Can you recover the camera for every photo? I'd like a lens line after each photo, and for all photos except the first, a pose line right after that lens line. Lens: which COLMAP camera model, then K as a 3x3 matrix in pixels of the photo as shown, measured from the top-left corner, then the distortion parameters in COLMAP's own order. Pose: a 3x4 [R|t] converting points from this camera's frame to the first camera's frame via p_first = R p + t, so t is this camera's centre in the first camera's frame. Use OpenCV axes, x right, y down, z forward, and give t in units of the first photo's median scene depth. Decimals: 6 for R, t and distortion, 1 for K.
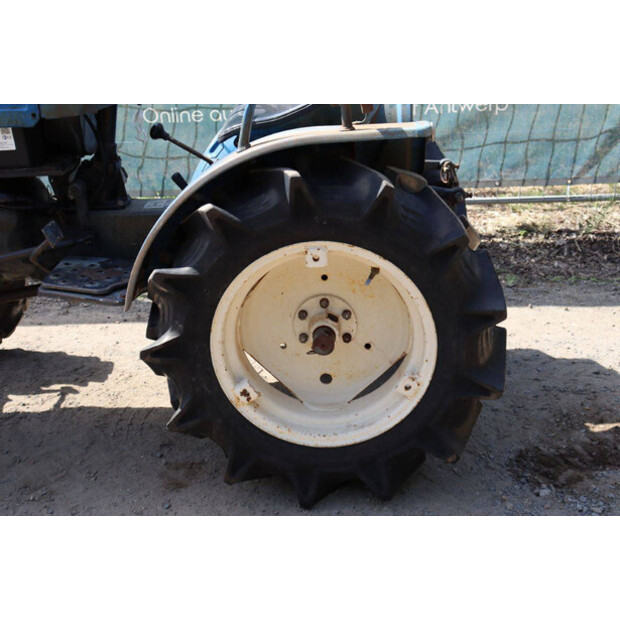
lens RADIAL K [[890.4, 0, 312.5], [0, 890.4, 307.9], [0, 0, 1]] dist [0.088502, 0.000000]
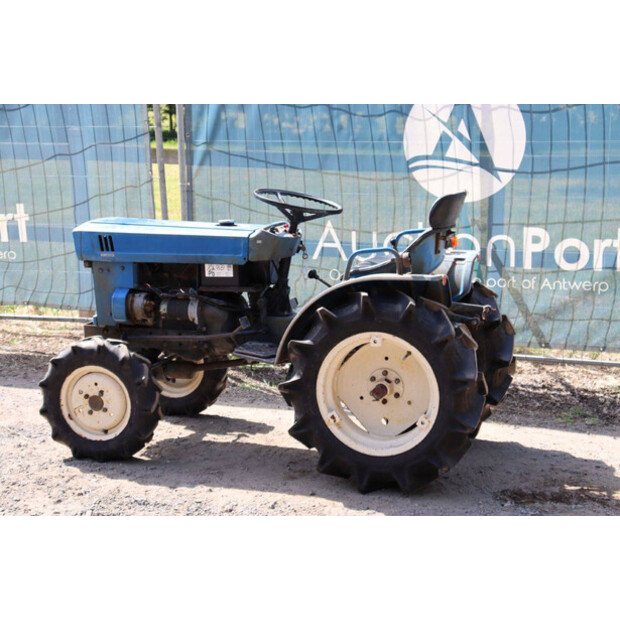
lens RADIAL K [[1187.5, 0, 312.1], [0, 1187.5, 309.2], [0, 0, 1]] dist [0.277374, 0.000000]
pose [[0.961999, 0.083115, -0.260097, 0.455415], [-0.136428, 0.971434, -0.194171, 0.333137], [0.236529, 0.222277, 0.945858, -1.220810]]
